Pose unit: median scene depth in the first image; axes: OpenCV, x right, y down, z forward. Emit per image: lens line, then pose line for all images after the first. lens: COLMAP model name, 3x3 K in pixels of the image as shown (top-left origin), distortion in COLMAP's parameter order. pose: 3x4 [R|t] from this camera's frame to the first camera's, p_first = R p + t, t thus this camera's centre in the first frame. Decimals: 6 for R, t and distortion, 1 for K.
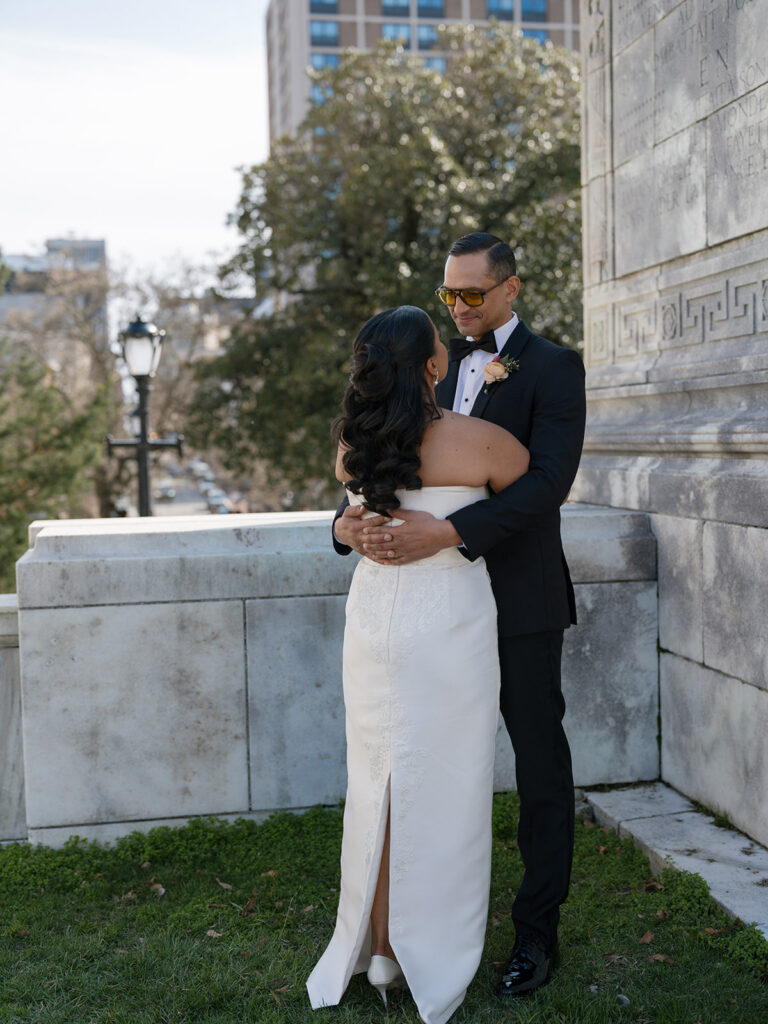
lens RADIAL K [[1454.7, 0, 443.8], [0, 1454.7, 541.2], [0, 0, 1]] dist [0.003066, -0.006604]
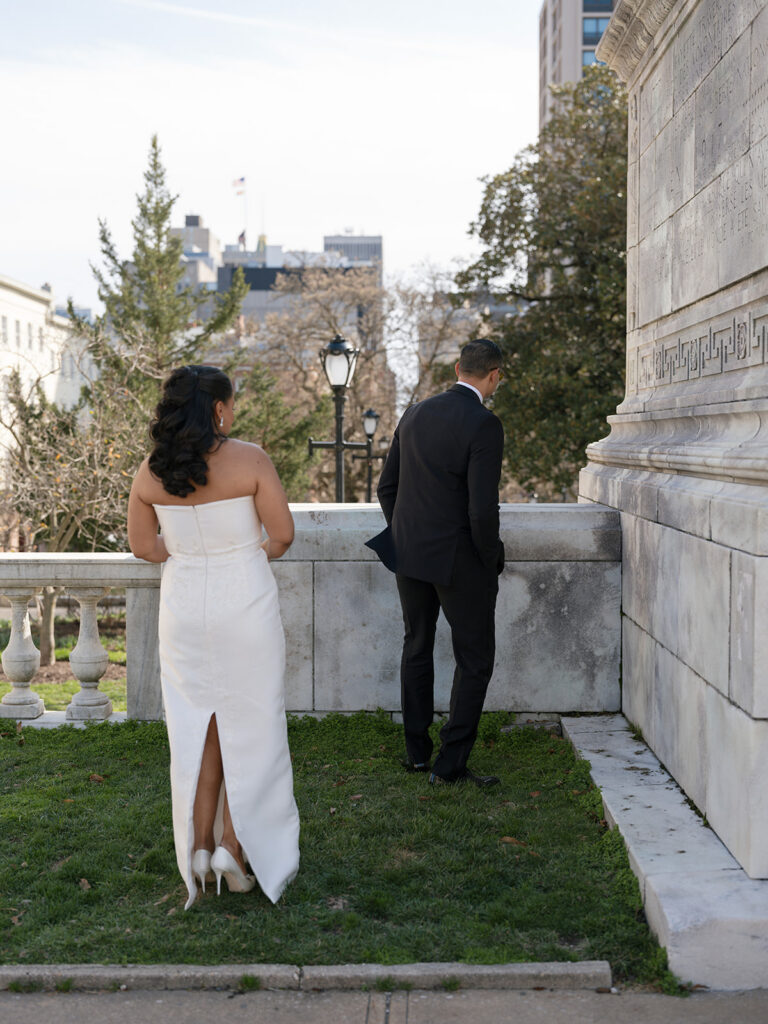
lens RADIAL K [[1592.1, 0, 404.0], [0, 1592.1, 514.1], [0, 0, 1]] dist [0.013417, -0.046744]
pose [[0.973696, 0.033127, -0.225430, 0.295415], [-0.037939, 0.999135, -0.017047, 0.016830], [0.224670, 0.025151, 0.974110, -0.495788]]
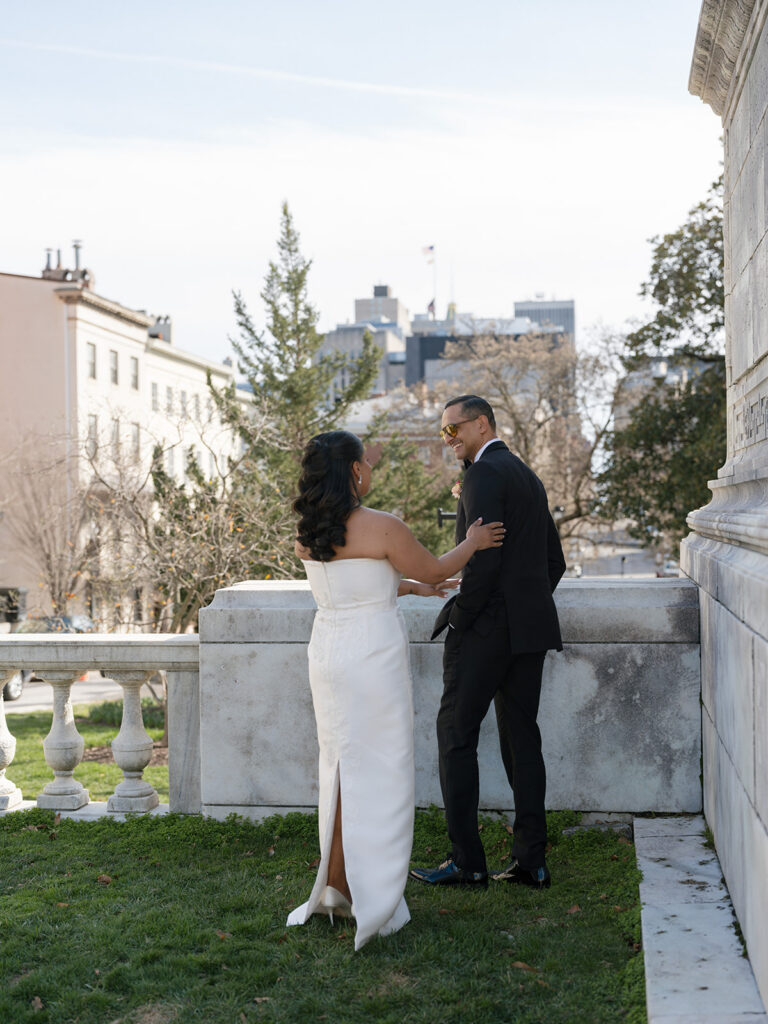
lens RADIAL K [[1614.1, 0, 384.0], [0, 1614.1, 512.0], [0, 0, 1]] dist [0.003525, -0.019585]
pose [[0.929299, 0.010902, -0.369168, 0.414428], [-0.034400, 0.997774, -0.057130, 0.004264], [0.367723, 0.065790, 0.927605, -0.347793]]
